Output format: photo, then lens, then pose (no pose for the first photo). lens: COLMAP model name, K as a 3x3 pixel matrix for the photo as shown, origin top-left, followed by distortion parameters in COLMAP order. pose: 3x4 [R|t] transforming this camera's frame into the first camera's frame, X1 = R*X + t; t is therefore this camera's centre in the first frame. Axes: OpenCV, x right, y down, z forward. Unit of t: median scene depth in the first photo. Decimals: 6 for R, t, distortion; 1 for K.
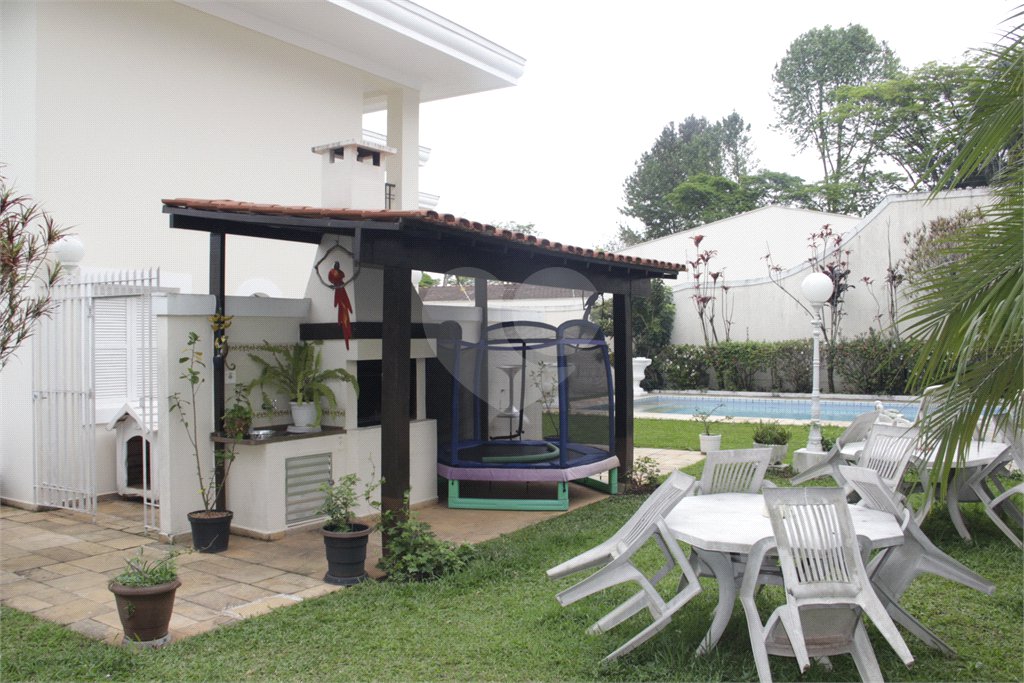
lens RADIAL K [[855.4, 0, 503.7], [0, 855.4, 337.1], [0, 0, 1]] dist [-0.138588, 0.089529]
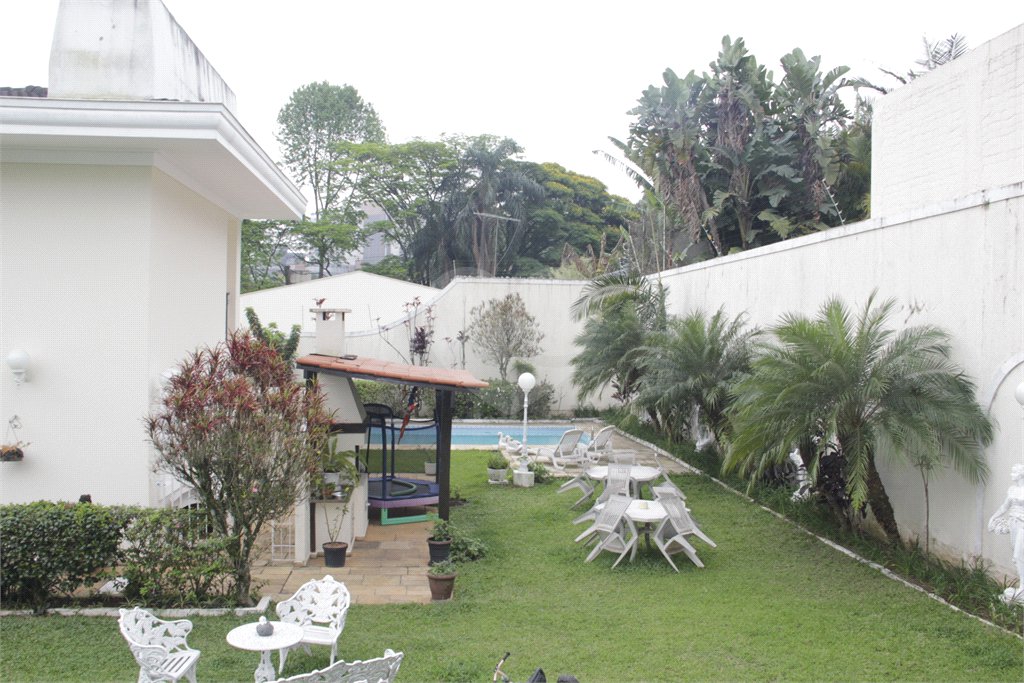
lens RADIAL K [[855.4, 0, 488.5], [0, 855.4, 343.2], [0, 0, 1]] dist [-0.138588, 0.089529]
pose [[0.787058, 0.005177, 0.616857, -0.183385], [-0.016755, 0.999775, 0.012988, -0.036076], [-0.616651, -0.020557, 0.786968, -0.086986]]
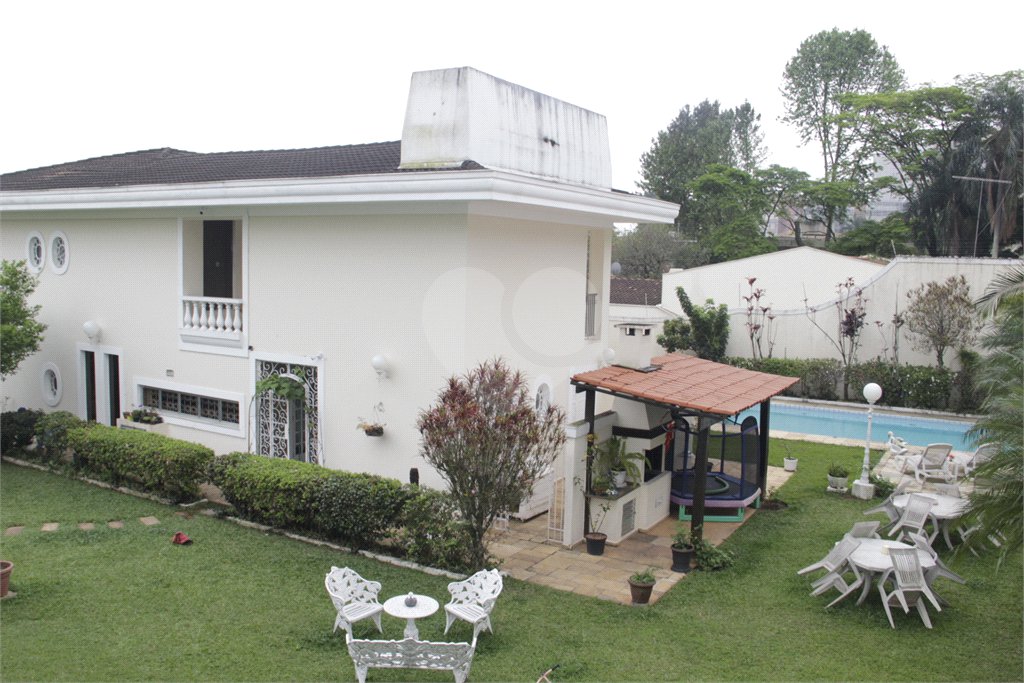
lens RADIAL K [[855.4, 0, 504.5], [0, 855.4, 343.5], [0, 0, 1]] dist [-0.138588, 0.089529]
pose [[0.999138, 0.018481, 0.037166, -0.101889], [-0.022114, 0.994758, 0.099839, -0.070031], [-0.035126, -0.100575, 0.994309, -0.153346]]
